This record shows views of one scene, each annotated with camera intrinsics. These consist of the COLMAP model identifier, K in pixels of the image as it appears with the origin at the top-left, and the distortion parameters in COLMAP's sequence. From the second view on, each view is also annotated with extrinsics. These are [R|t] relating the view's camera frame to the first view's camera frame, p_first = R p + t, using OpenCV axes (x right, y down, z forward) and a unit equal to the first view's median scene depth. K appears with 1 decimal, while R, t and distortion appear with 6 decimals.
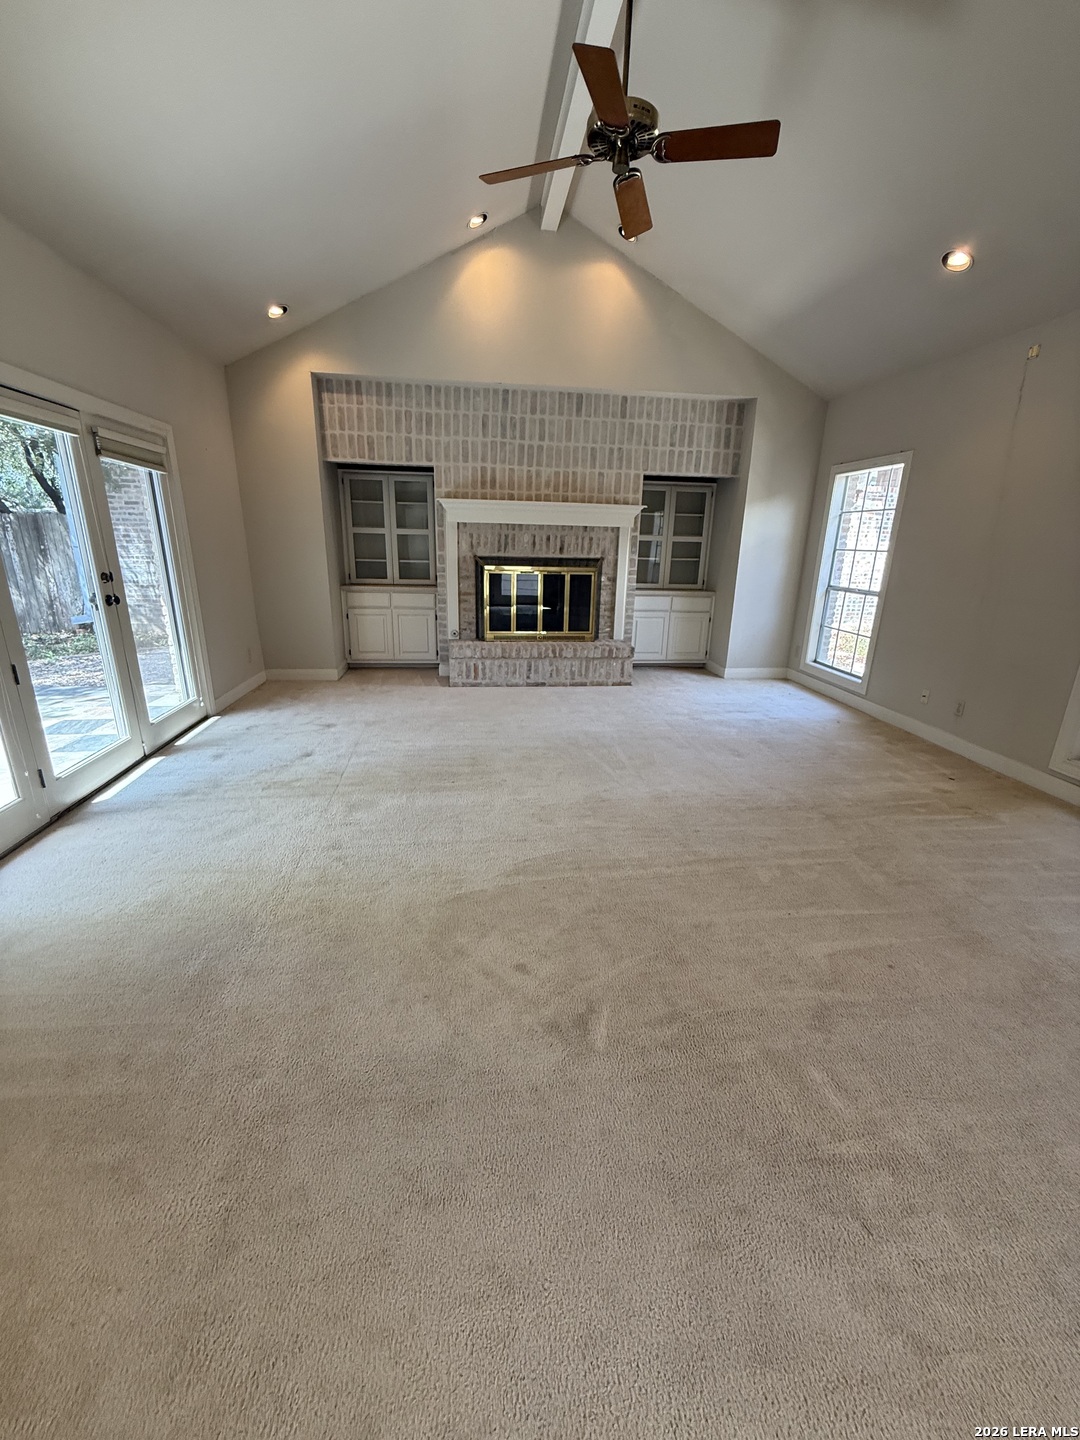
lens RADIAL K [[575.3, 0, 535.7], [0, 575.3, 721.3], [0, 0, 1]] dist [-0.000331, -0.000734]
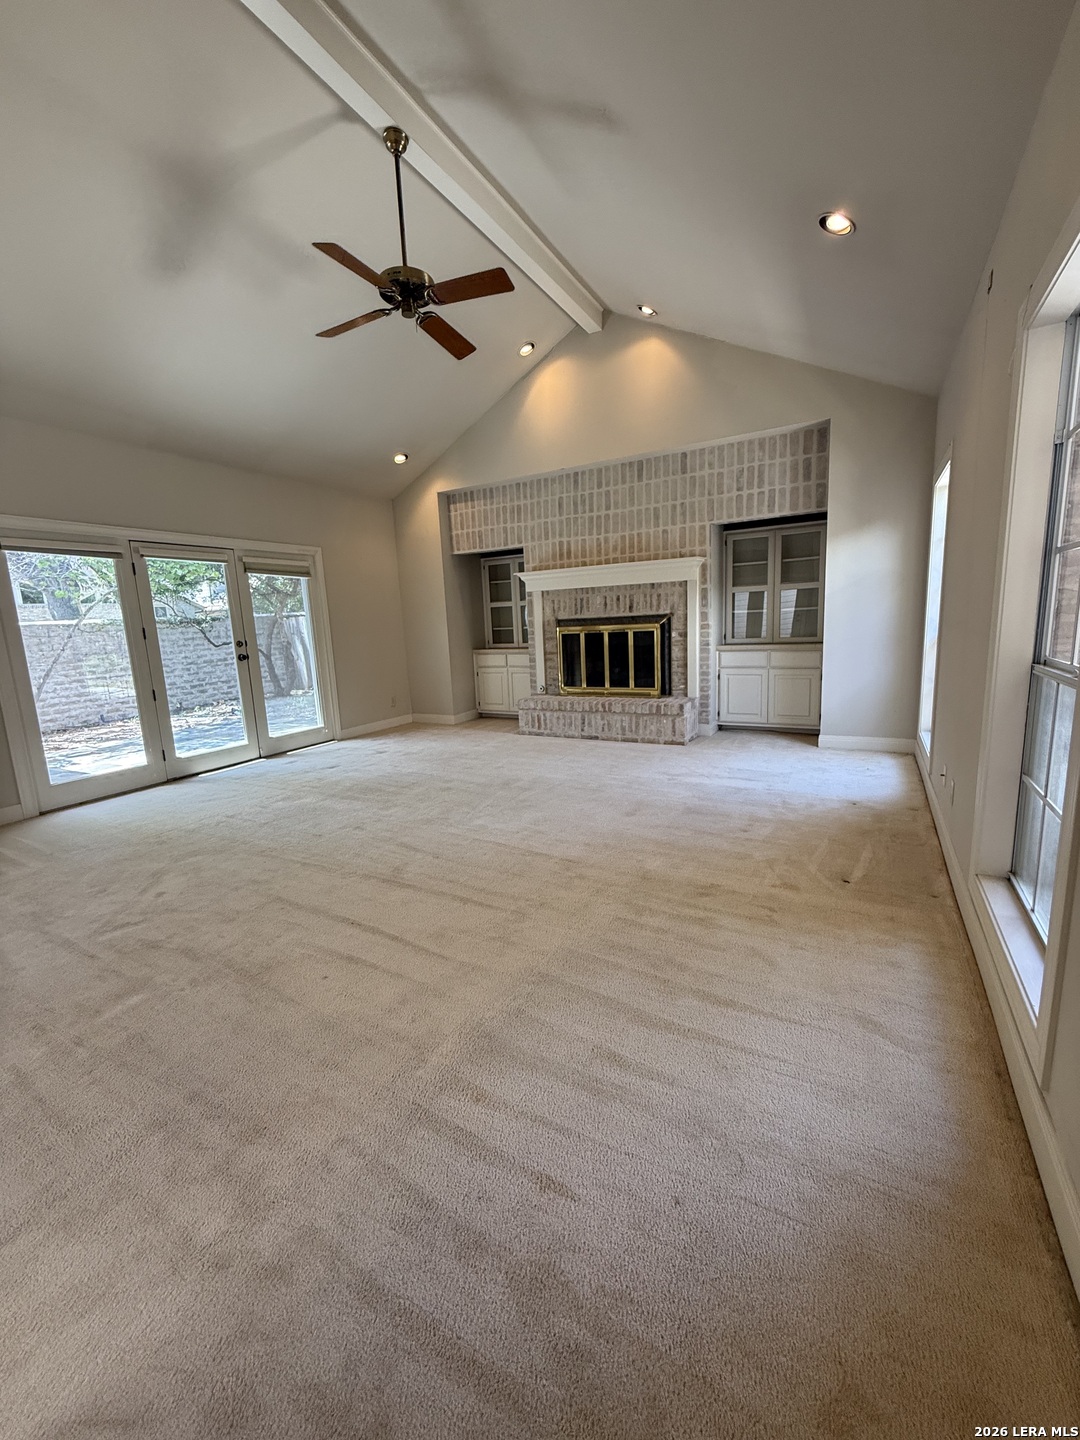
lens RADIAL K [[575.3, 0, 537.9], [0, 575.3, 721.1], [0, 0, 1]] dist [-0.000331, -0.000734]
pose [[0.803048, 0.043799, -0.594302, 0.553982], [-0.117797, 0.989284, -0.086264, 0.006694], [0.584155, 0.139281, 0.799602, 0.124987]]
